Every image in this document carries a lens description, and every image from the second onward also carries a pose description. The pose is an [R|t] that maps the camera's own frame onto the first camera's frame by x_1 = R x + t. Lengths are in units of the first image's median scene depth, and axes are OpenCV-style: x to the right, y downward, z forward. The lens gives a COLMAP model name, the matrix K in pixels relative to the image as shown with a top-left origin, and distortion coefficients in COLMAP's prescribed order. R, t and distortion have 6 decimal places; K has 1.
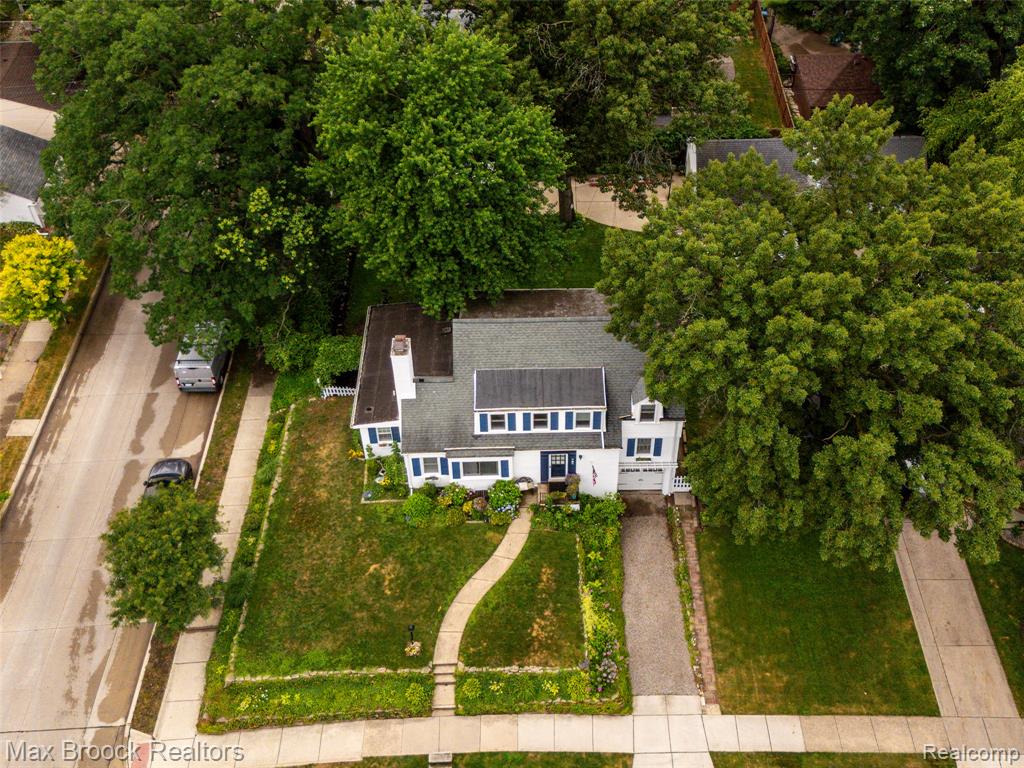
lens RADIAL K [[1090.8, 0, 566.2], [0, 1090.8, 299.7], [0, 0, 1]] dist [0.334980, -0.437843]
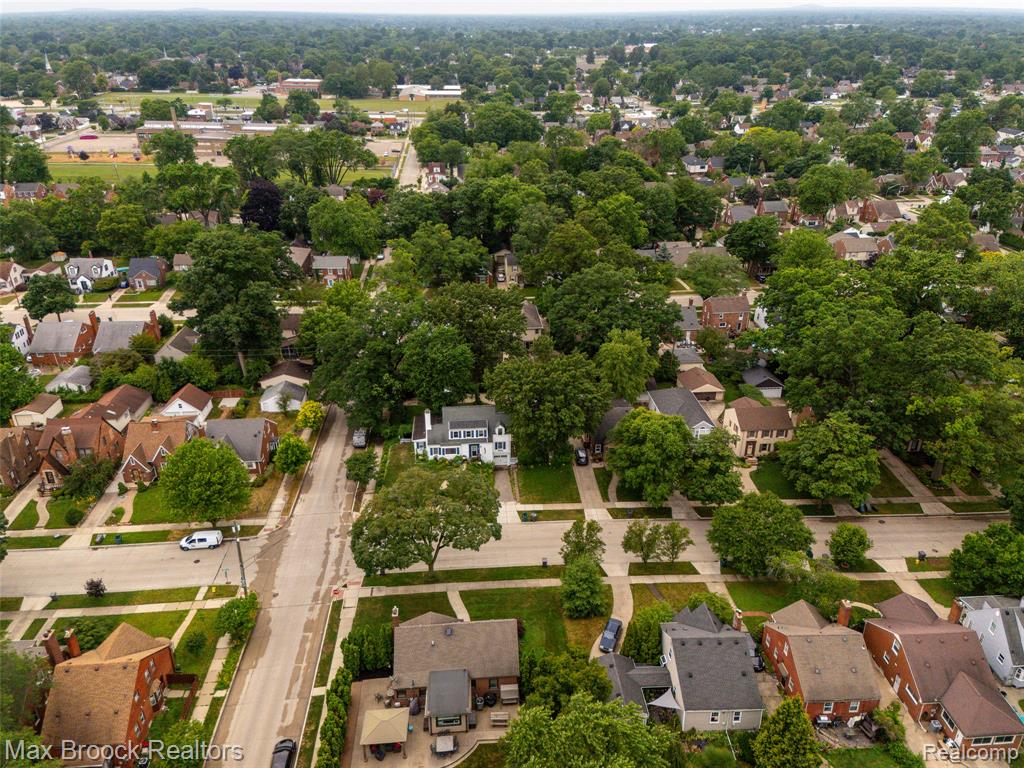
lens RADIAL K [[733.7, 0, 513.7], [0, 733.7, 399.3], [0, 0, 1]] dist [0.307174, -0.342490]
pose [[0.999138, -0.027296, 0.031289, 0.047373], [0.035386, 0.954011, -0.297675, 0.681763], [-0.021725, 0.298526, 0.954154, -1.187869]]
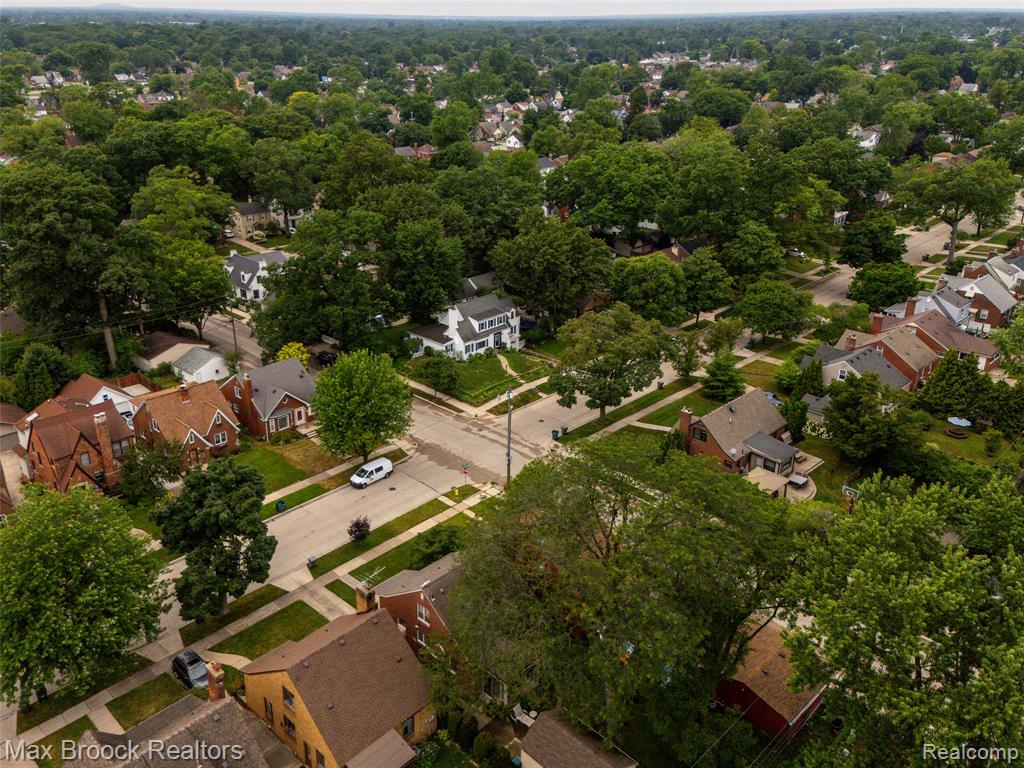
lens RADIAL K [[808.5, 0, 503.9], [0, 808.5, 381.4], [0, 0, 1]] dist [0.337117, -0.506257]
pose [[0.715006, -0.278943, 0.641059, -1.575214], [0.490569, 0.853490, -0.175778, 0.693890], [-0.498105, 0.440166, 0.747091, -0.734793]]
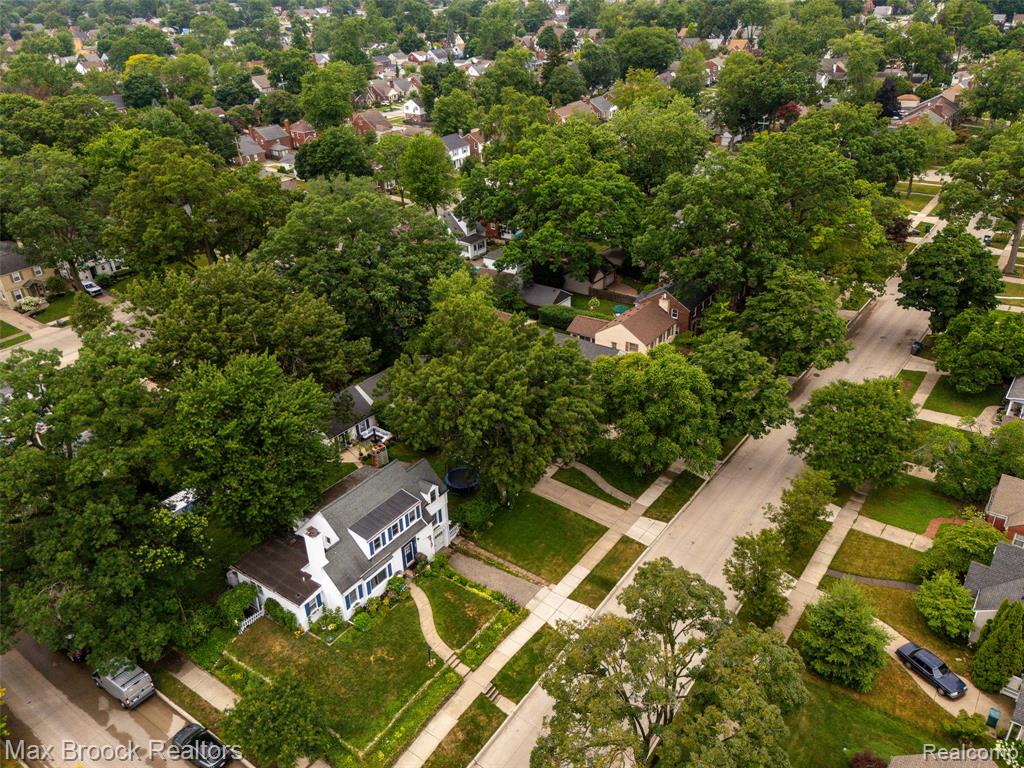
lens RADIAL K [[733.7, 0, 513.7], [0, 733.7, 399.3], [0, 0, 1]] dist [0.307174, -0.342490]
pose [[0.615224, -0.417292, 0.668855, -0.612813], [0.578828, 0.815100, -0.023883, 0.078025], [-0.535217, 0.401845, 0.743009, -0.073374]]
